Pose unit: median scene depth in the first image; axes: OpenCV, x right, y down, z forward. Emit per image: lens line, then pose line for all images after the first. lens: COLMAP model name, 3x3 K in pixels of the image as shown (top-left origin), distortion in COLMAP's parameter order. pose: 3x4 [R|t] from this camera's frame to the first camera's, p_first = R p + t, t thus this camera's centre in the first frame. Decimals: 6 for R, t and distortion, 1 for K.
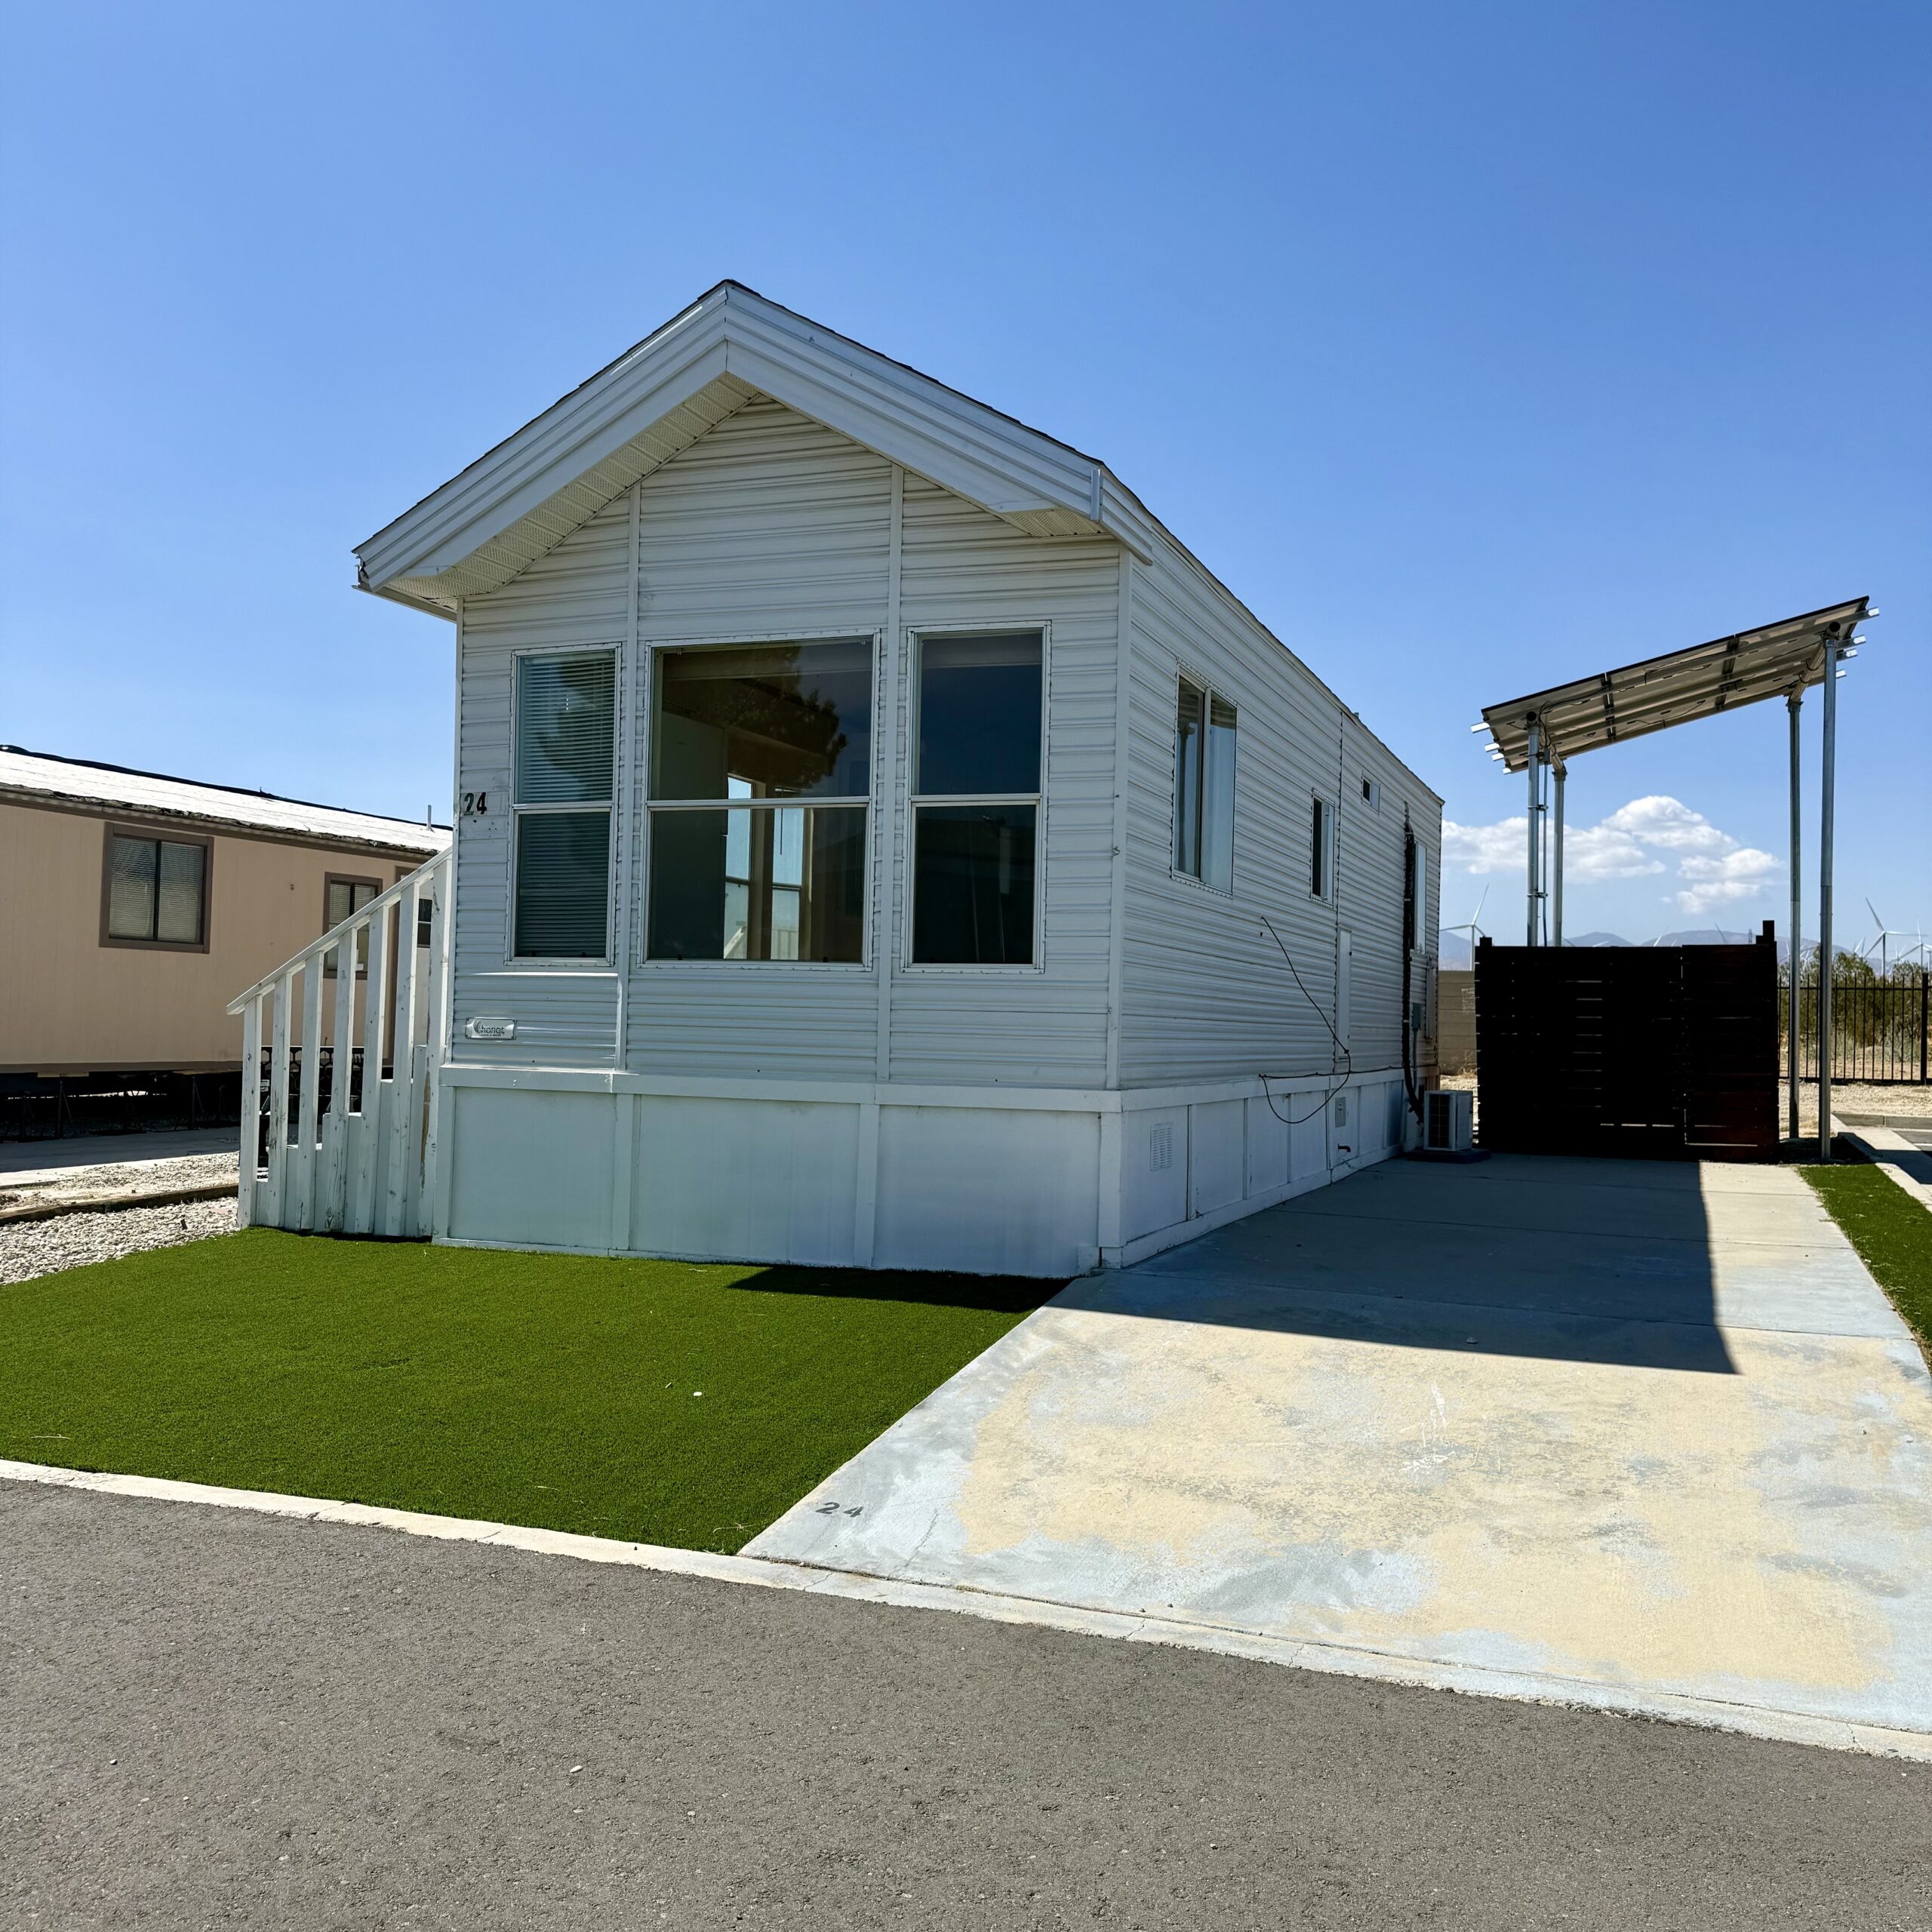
lens RADIAL K [[1823.5, 0, 962.9], [0, 1823.5, 976.5], [0, 0, 1]] dist [0.062166, 0.000000]
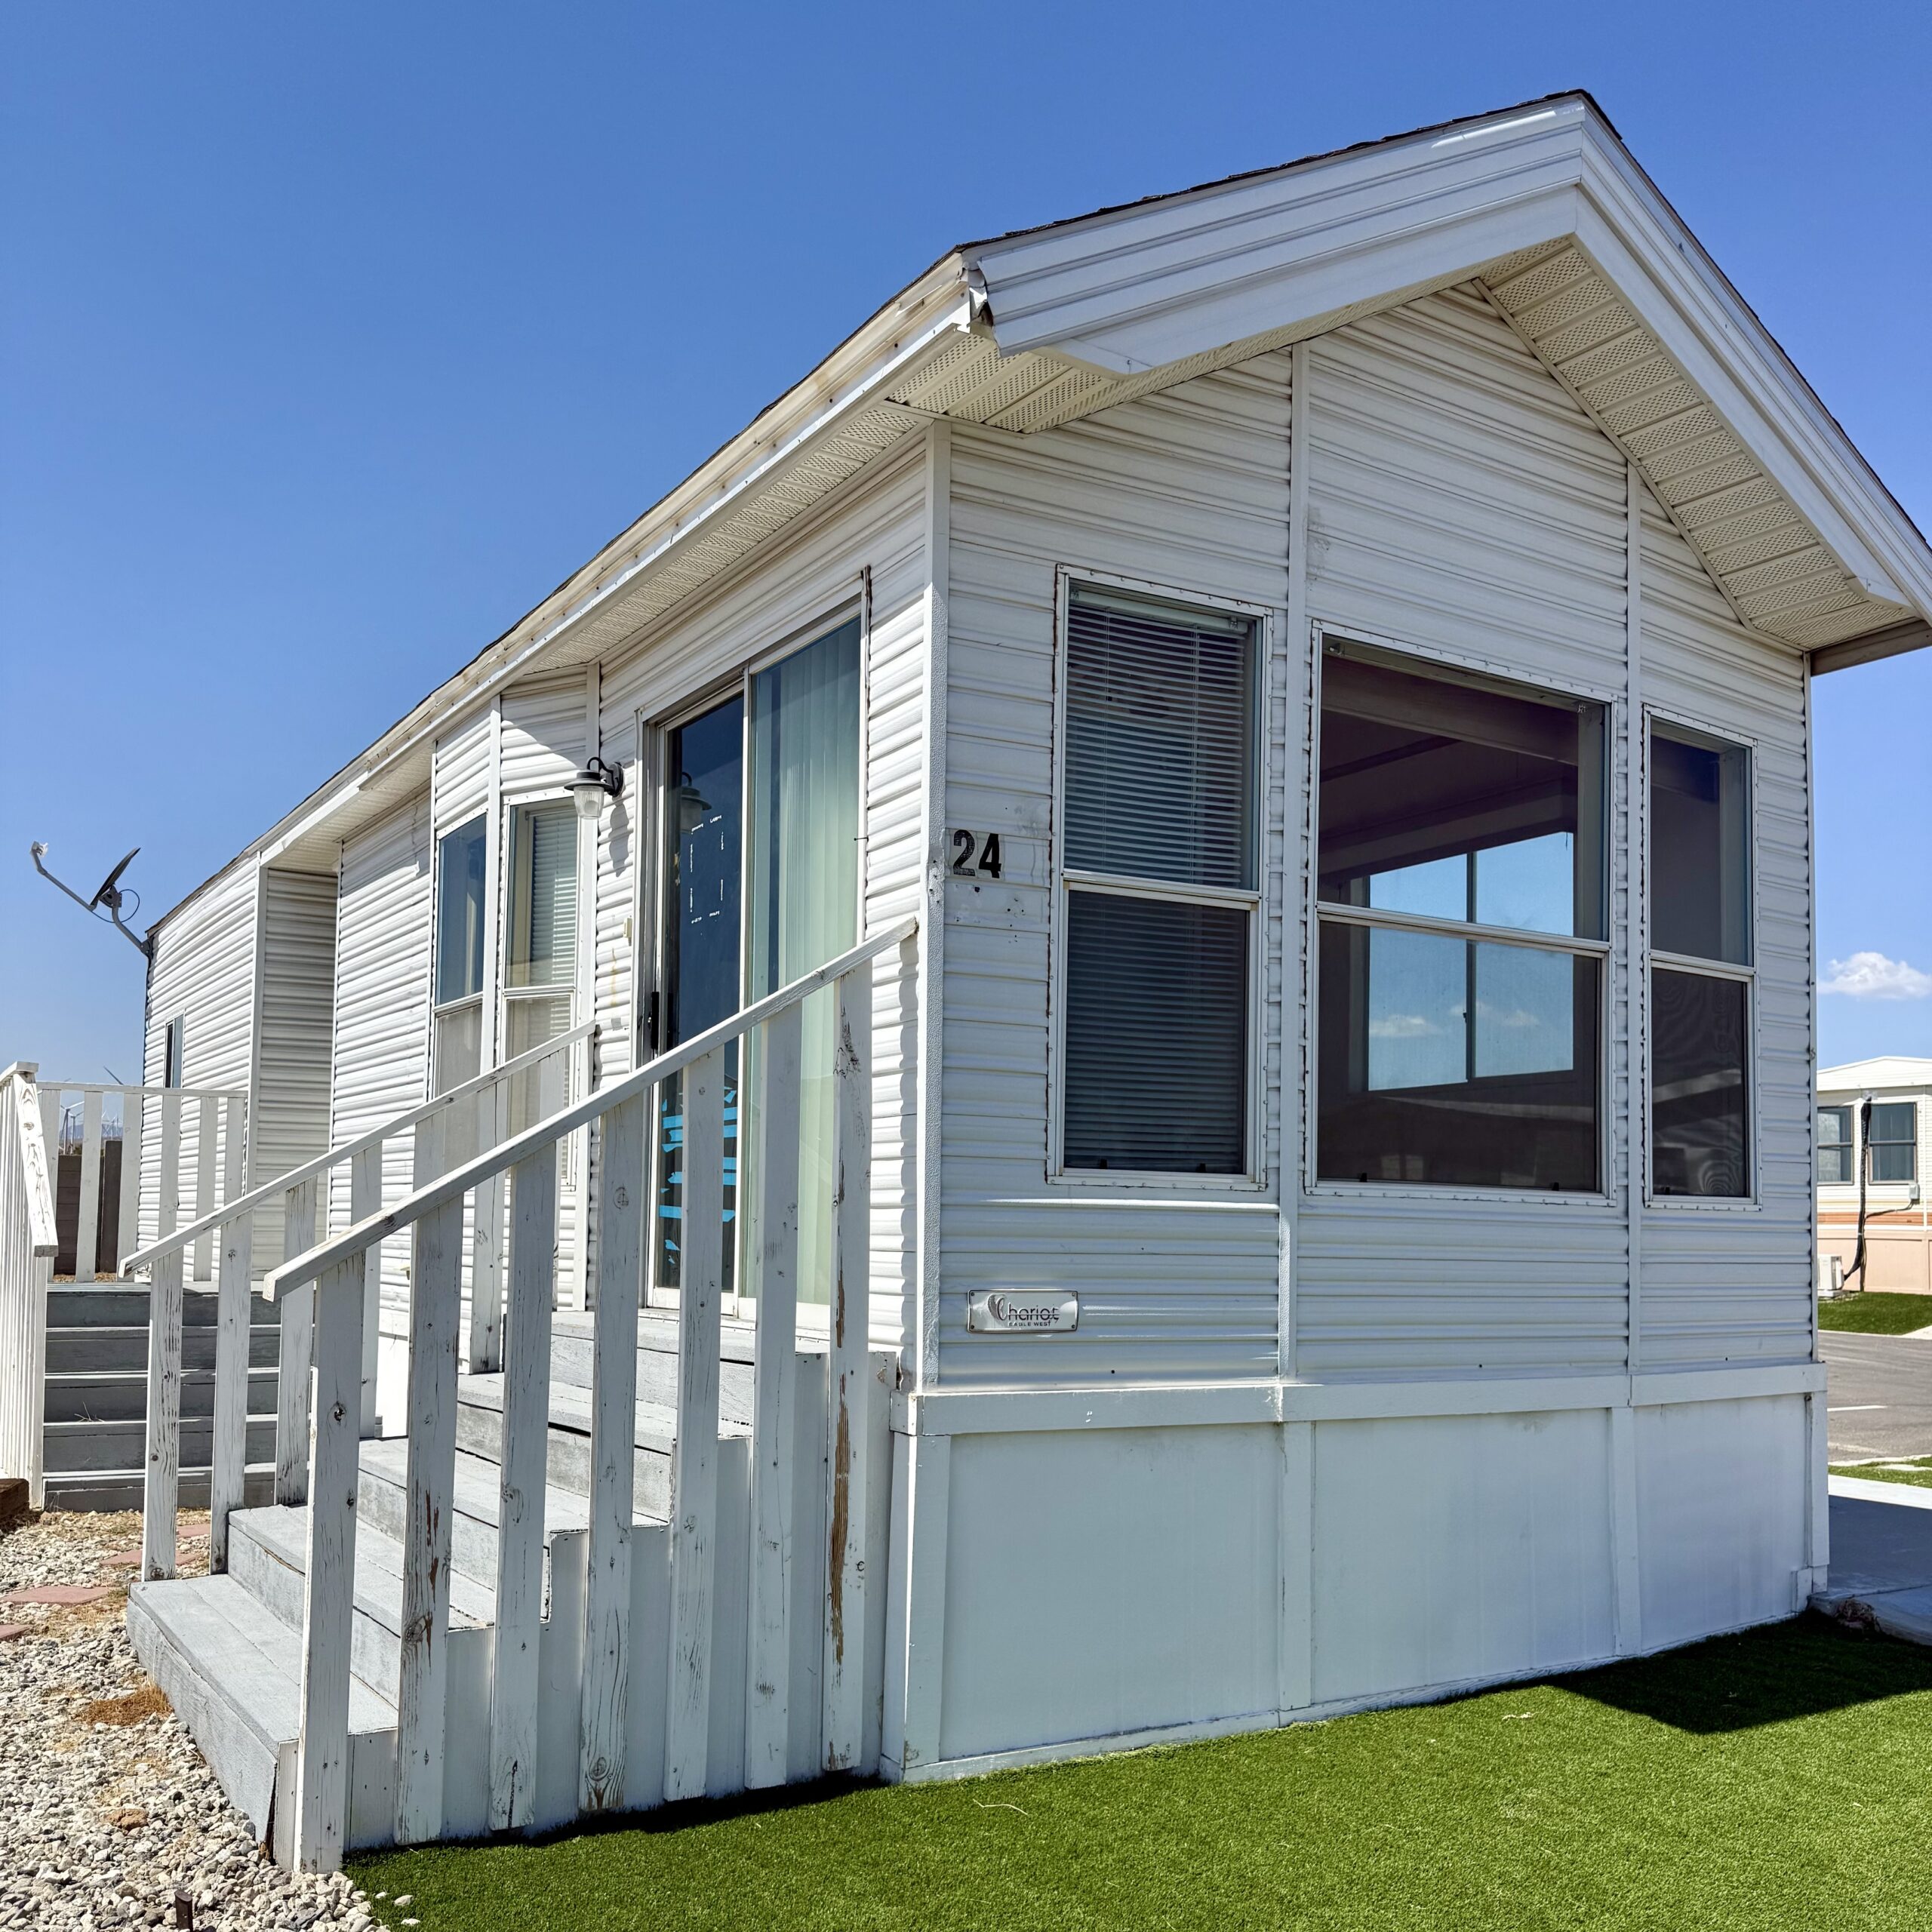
lens RADIAL K [[1823.5, 0, 960.9], [0, 1823.5, 1113.2], [0, 0, 1]] dist [0.062166, 0.000000]
pose [[0.597686, 0.037112, 0.800871, -0.692401], [-0.025610, 0.999302, -0.027195, -0.011737], [-0.801321, -0.004256, 0.598219, 0.746045]]
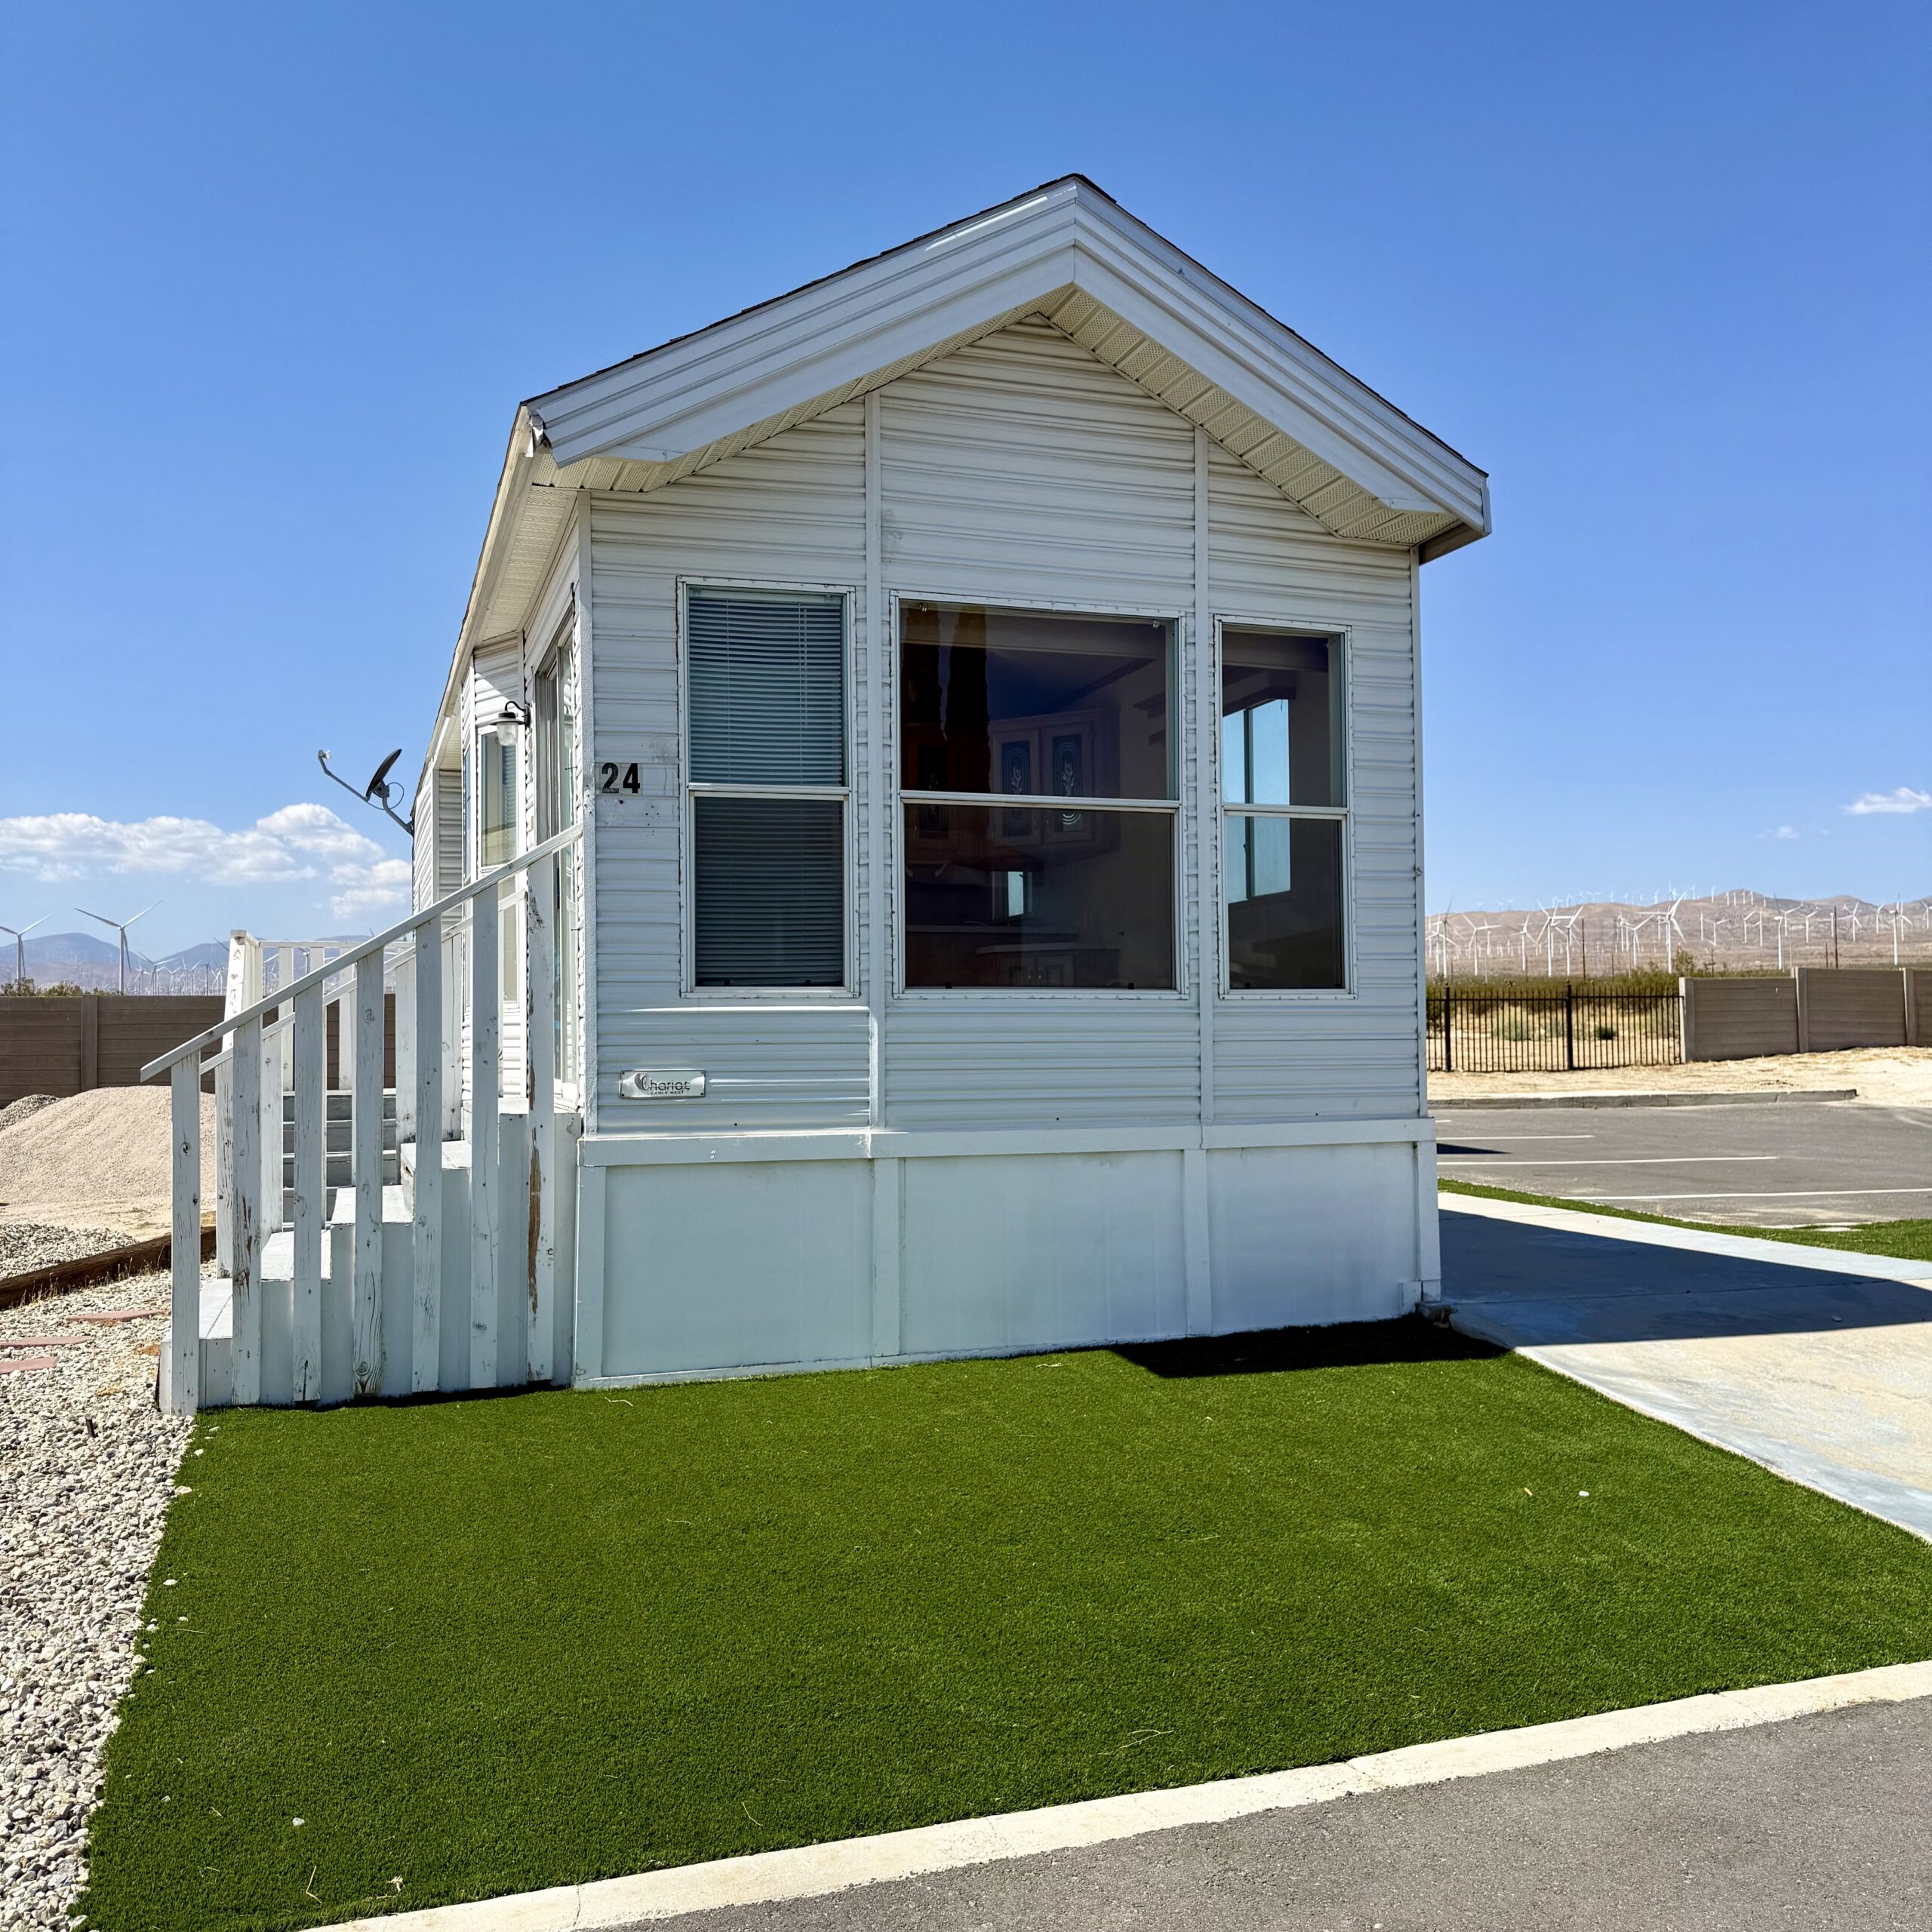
lens RADIAL K [[1823.5, 0, 954.0], [0, 1823.5, 969.2], [0, 0, 1]] dist [0.062166, 0.000000]
pose [[0.766898, -0.006533, 0.641735, -0.665672], [0.010609, 0.999941, -0.002497, -0.015360], [-0.641681, 0.008723, 0.766922, 0.373160]]
